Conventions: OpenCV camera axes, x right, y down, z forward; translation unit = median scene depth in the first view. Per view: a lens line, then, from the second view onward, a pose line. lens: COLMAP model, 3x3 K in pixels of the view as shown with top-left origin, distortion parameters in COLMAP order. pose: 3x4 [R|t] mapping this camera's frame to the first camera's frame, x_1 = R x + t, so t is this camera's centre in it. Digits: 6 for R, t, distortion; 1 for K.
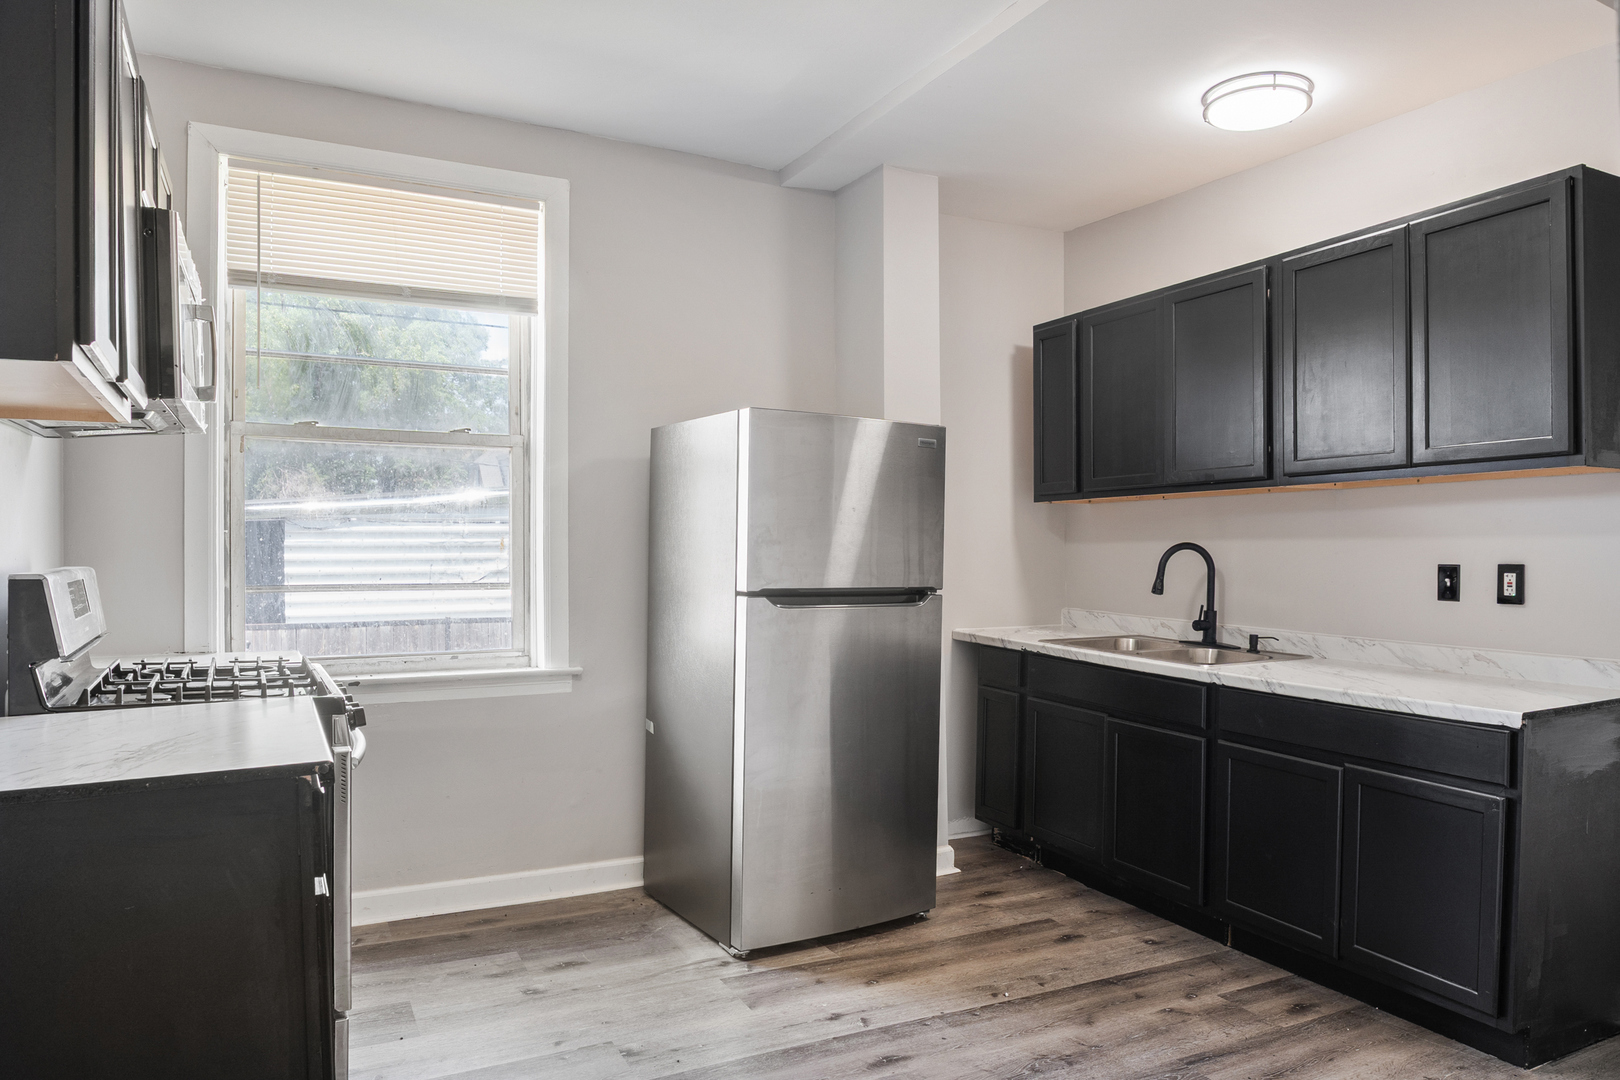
lens RADIAL K [[1101.0, 0, 815.7], [0, 1101.0, 557.7], [0, 0, 1]] dist [-0.030742, -0.000149]
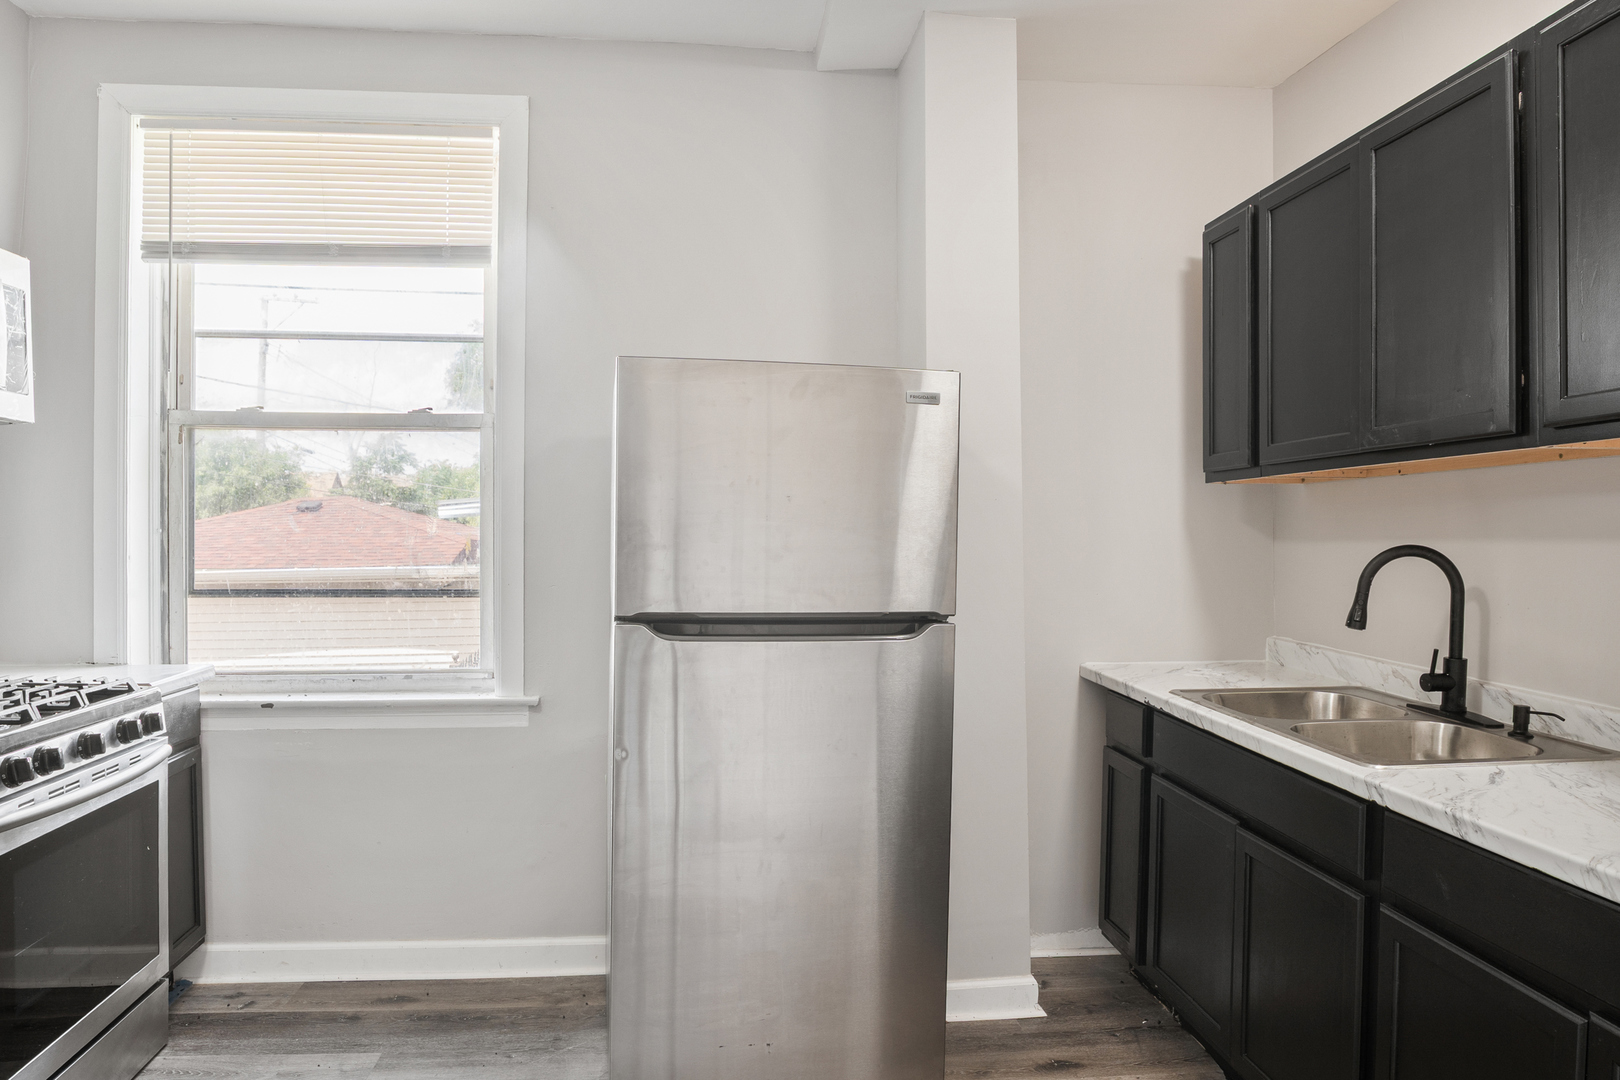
lens RADIAL K [[1070.7, 0, 810.8], [0, 1070.7, 549.9], [0, 0, 1]] dist [-0.036960, 0.002085]
pose [[0.923645, 0.006492, -0.383193, 0.274629], [-0.004007, 0.999965, 0.007283, -0.015067], [0.383227, -0.005192, 0.923639, 0.355150]]
